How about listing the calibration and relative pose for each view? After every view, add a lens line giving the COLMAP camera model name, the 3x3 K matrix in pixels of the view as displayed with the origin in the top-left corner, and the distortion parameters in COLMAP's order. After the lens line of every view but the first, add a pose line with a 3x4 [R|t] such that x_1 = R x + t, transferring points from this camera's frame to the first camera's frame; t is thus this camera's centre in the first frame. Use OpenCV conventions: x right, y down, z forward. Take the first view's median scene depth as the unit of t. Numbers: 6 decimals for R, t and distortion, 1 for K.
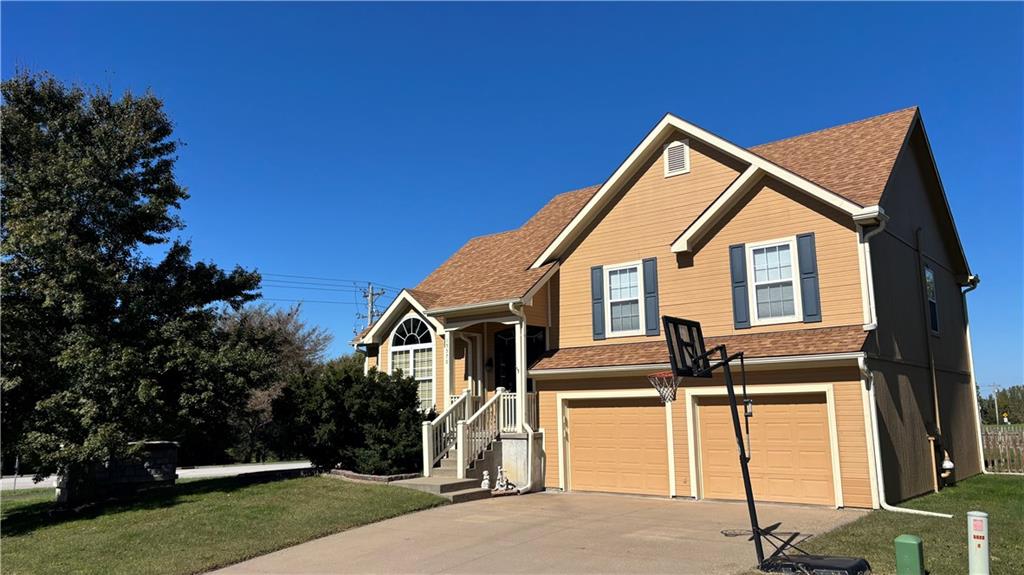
lens RADIAL K [[782.0, 0, 509.7], [0, 782.0, 284.8], [0, 0, 1]] dist [0.074190, 0.000321]
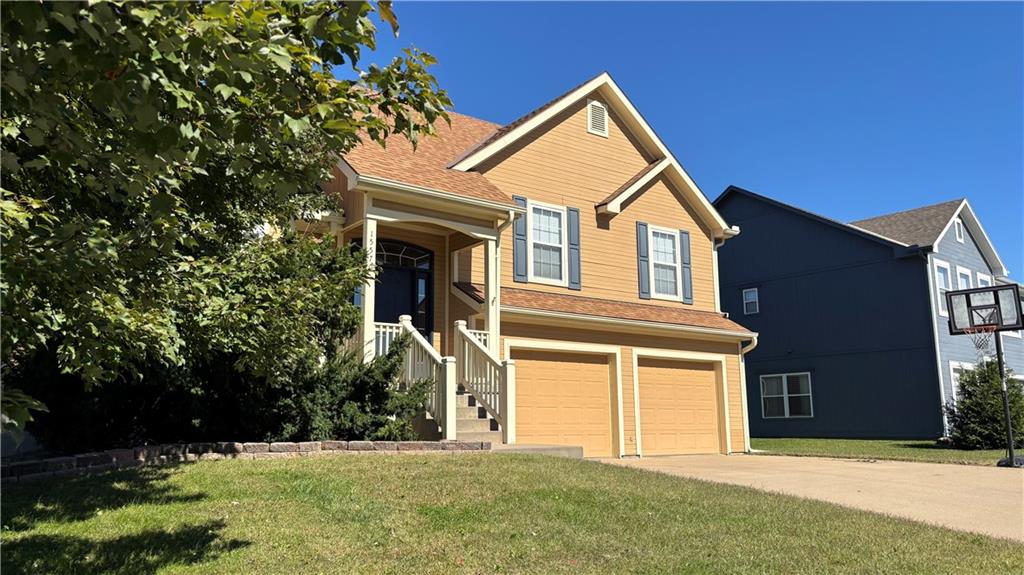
lens RADIAL K [[782.5, 0, 512.0], [0, 782.5, 287.5], [0, 0, 1]] dist [0.079314, -0.003462]
pose [[0.238074, 0.185555, 0.953357, -0.754779], [-0.156809, 0.976046, -0.150812, 0.223722], [-0.958505, -0.113591, 0.261468, 0.864474]]
